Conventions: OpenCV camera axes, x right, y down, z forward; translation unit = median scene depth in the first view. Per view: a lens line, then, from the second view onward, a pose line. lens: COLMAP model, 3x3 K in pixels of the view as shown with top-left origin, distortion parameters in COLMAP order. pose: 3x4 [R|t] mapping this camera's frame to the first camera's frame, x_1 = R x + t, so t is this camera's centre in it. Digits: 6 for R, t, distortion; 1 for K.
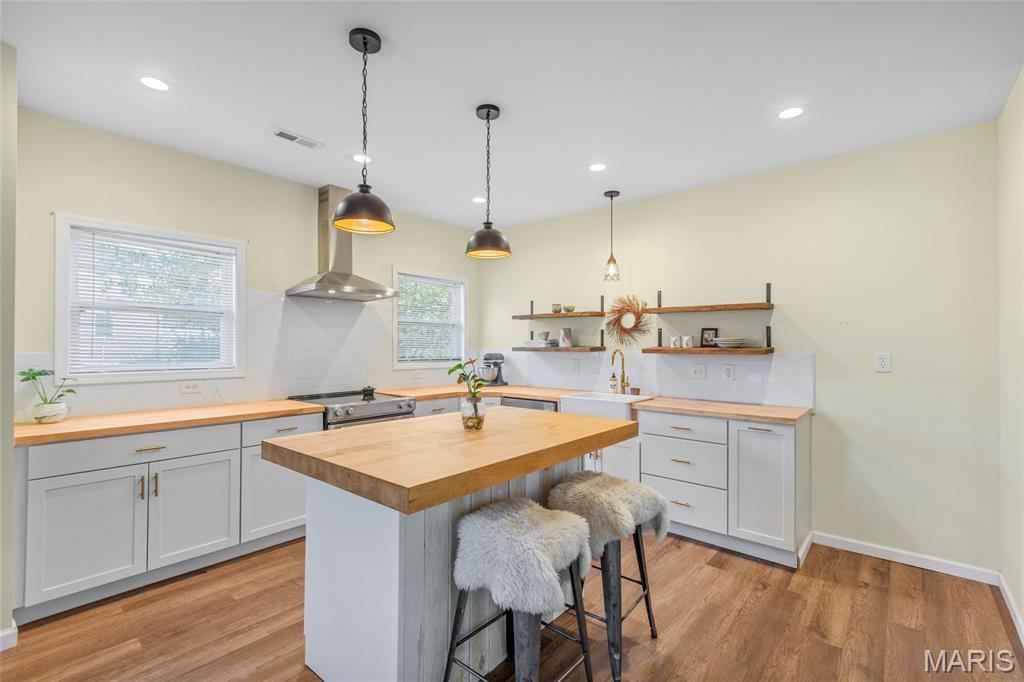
lens RADIAL K [[459.1, 0, 512.9], [0, 459.1, 336.1], [0, 0, 1]] dist [-0.003795, 0.000476]
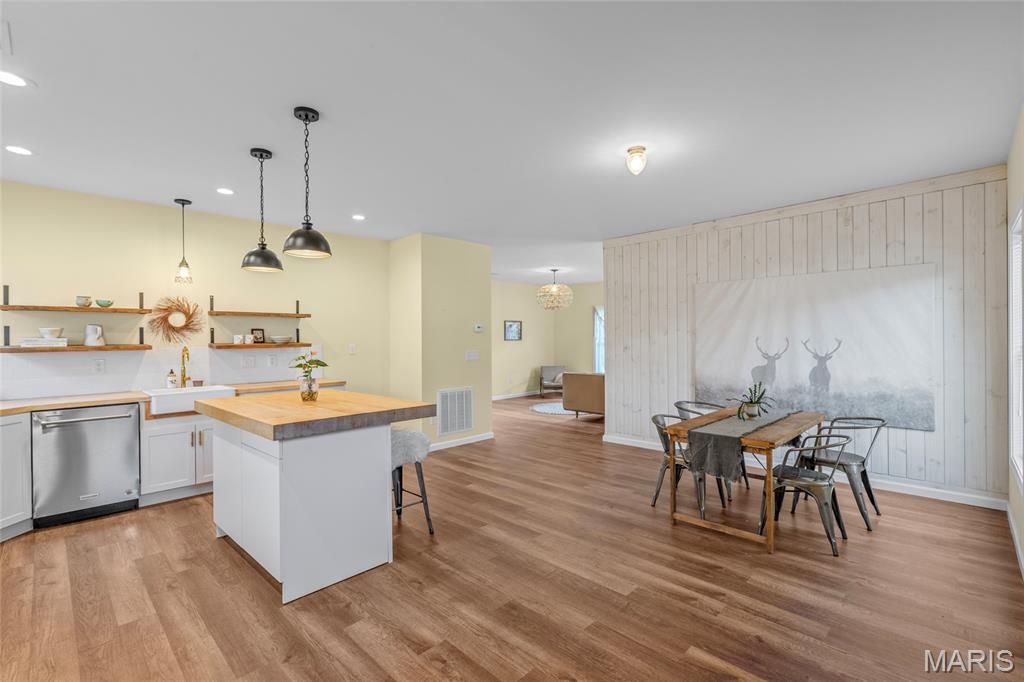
lens RADIAL K [[459.1, 0, 513.7], [0, 459.1, 341.9], [0, 0, 1]] dist [-0.003795, 0.000476]
pose [[0.074931, -0.009879, 0.997140, -0.799875], [-0.008100, 0.999912, 0.010516, 0.000533], [-0.997156, -0.008865, 0.074844, 0.146699]]
